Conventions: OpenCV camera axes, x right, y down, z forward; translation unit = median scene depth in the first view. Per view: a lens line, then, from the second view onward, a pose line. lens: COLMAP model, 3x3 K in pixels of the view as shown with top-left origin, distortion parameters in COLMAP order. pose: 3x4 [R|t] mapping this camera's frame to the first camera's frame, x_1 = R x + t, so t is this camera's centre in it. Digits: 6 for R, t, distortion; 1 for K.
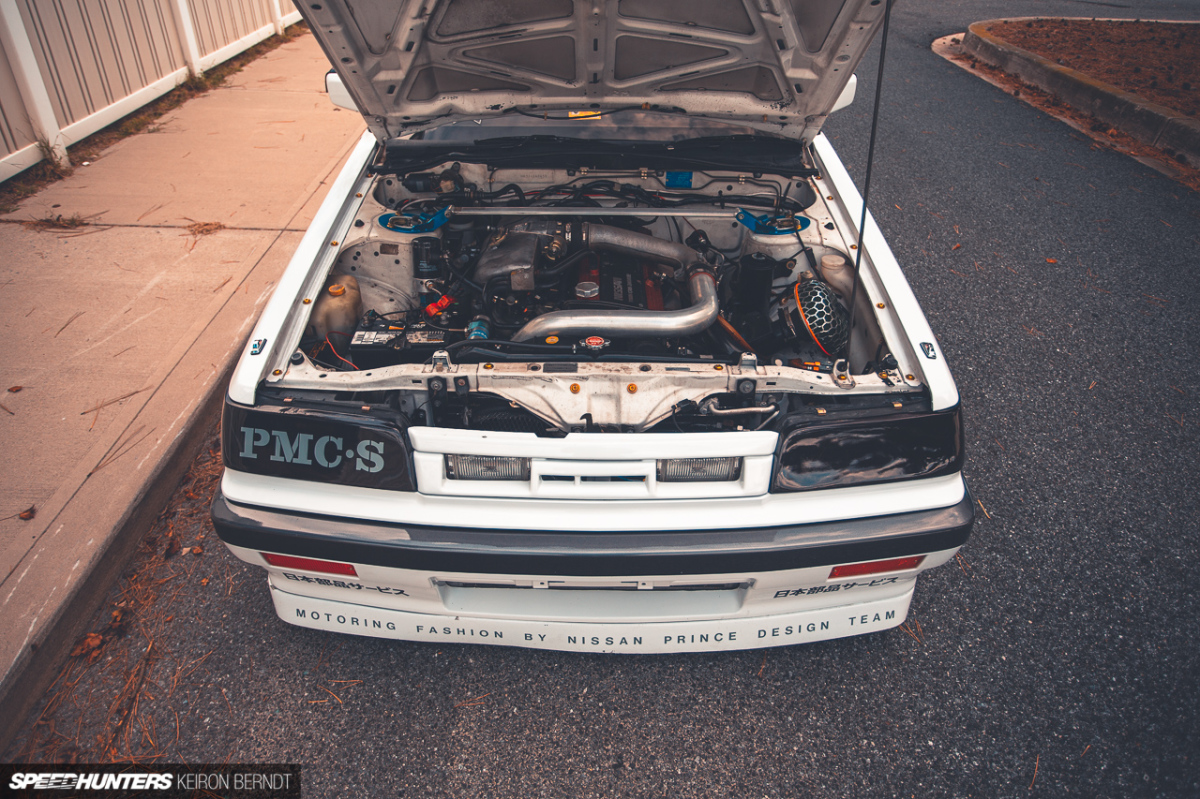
lens RADIAL K [[789.9, 0, 600.0], [0, 789.9, 399.5], [0, 0, 1]] dist [-0.060495, 0.058677]
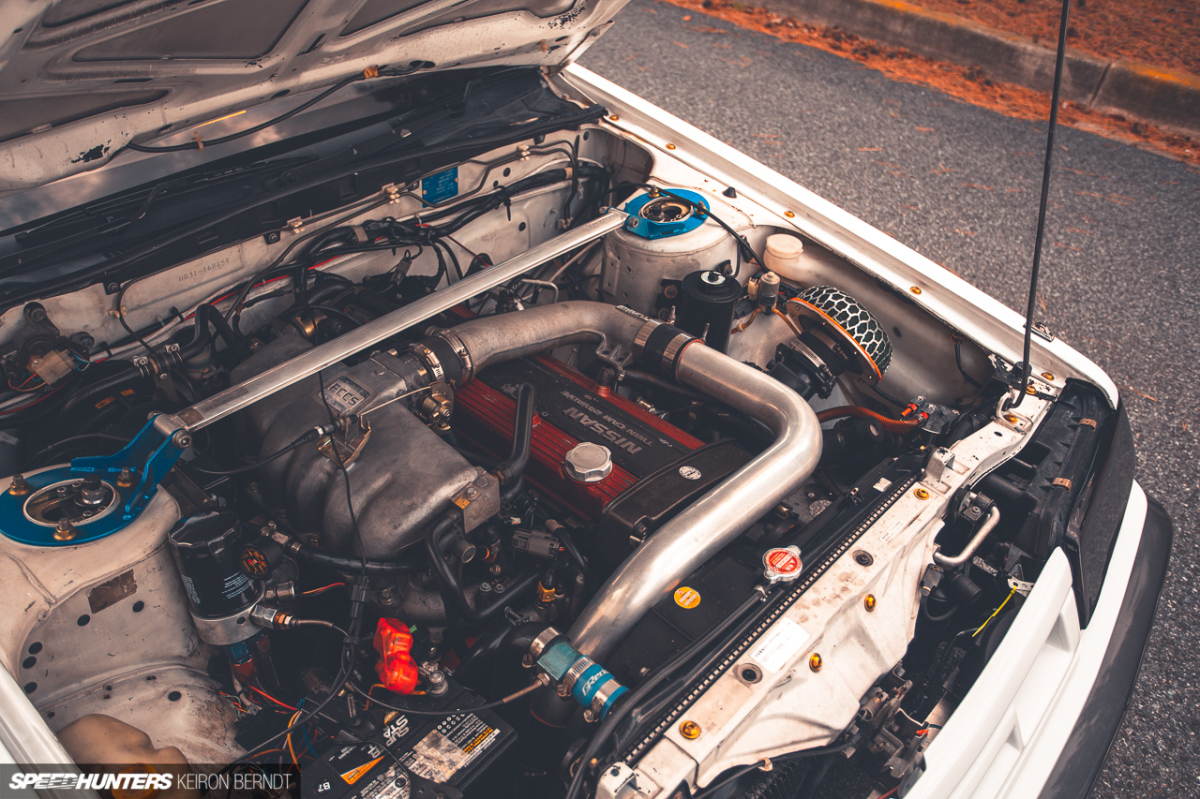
lens RADIAL K [[986.1, 0, 600.0], [0, 986.1, 399.5], [0, 0, 1]] dist [-0.004950, 0.010908]
pose [[0.673741, -0.425910, 0.603883, -0.406019], [0.368251, 0.902009, 0.225324, -0.336719], [-0.640675, 0.070570, 0.764562, 0.524474]]
